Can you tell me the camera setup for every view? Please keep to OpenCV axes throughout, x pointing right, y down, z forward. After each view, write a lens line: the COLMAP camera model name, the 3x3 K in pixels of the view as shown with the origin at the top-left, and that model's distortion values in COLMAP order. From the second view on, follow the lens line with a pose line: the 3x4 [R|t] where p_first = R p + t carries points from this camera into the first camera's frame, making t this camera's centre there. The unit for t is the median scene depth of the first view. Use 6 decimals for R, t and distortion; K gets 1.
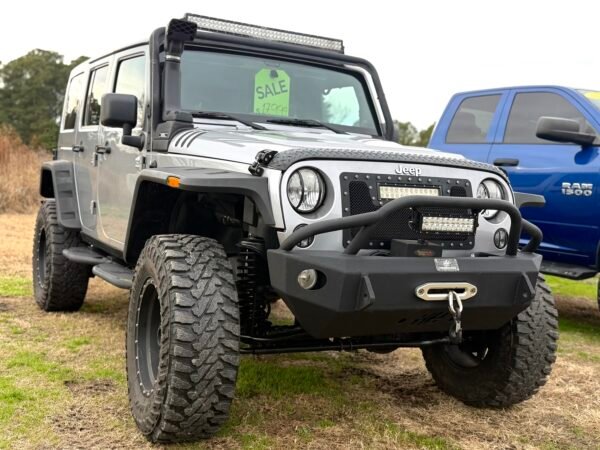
lens RADIAL K [[706.7, 0, 306.4], [0, 706.7, 224.1], [0, 0, 1]] dist [0.106001, 0.000000]
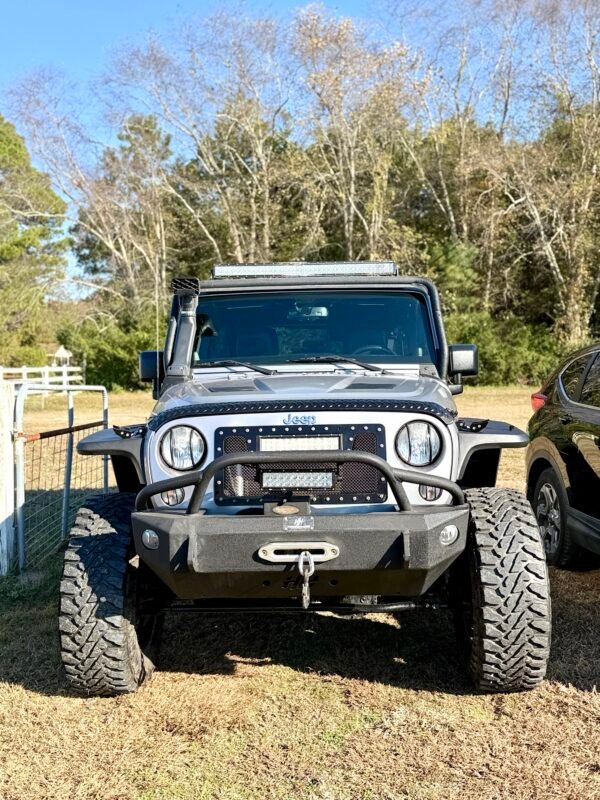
lens RADIAL K [[860.2, 0, 316.9], [0, 860.2, 391.0], [0, 0, 1]] dist [0.055161, 0.000000]
pose [[0.876182, -0.072617, -0.476479, 0.696269], [0.041788, 0.996308, -0.074998, -0.026583], [0.480166, 0.045800, 0.875981, 0.016038]]
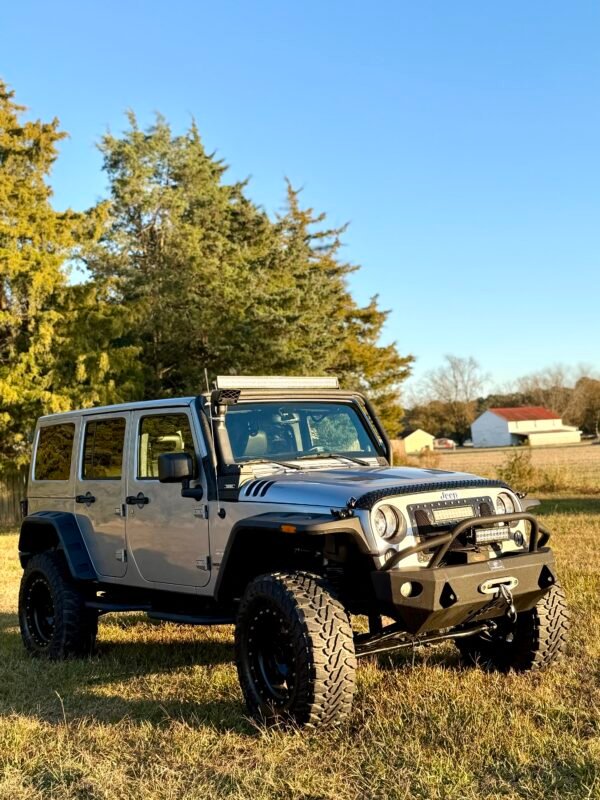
lens RADIAL K [[942.3, 0, 293.2], [0, 942.3, 389.4], [0, 0, 1]] dist [0.106001, 0.000000]
pose [[0.978644, -0.102884, 0.177964, -0.424483], [0.126872, 0.983480, -0.129112, -0.079105], [-0.161741, 0.148933, 0.975530, -0.682129]]
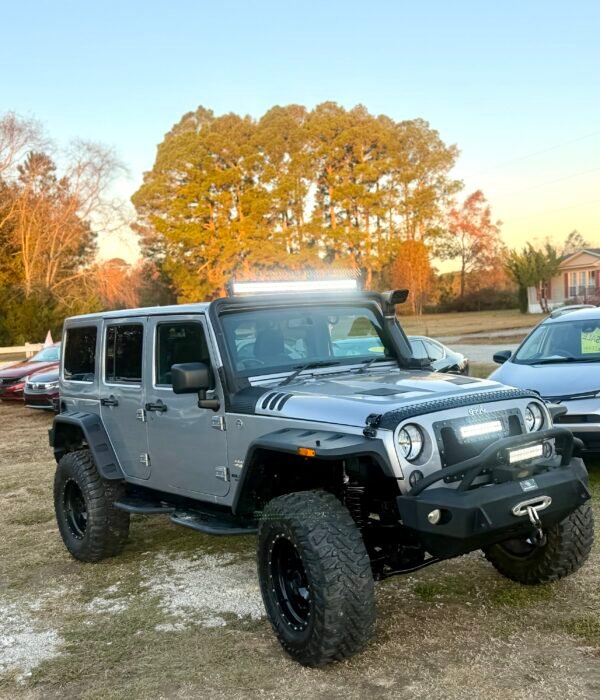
lens RADIAL K [[793.4, 0, 303.0], [0, 793.4, 363.3], [0, 0, 1]] dist [0.065279, 0.000000]
pose [[0.979831, -0.137272, 0.145214, -0.340094], [0.141033, 0.989878, -0.015881, -0.174519], [-0.141564, 0.036041, 0.989273, -0.330143]]
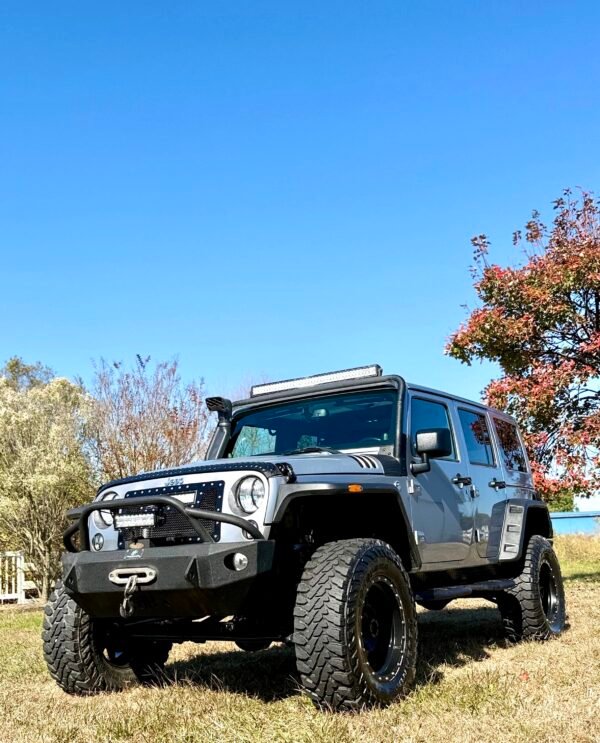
lens RADIAL K [[778.5, 0, 307.2], [0, 778.5, 387.0], [0, 0, 1]] dist [0.089774, 0.000000]
pose [[0.510729, -0.260840, -0.819218, 1.409436], [0.021443, 0.956434, -0.291161, 0.167841], [0.859474, 0.131138, 0.494072, 0.494737]]
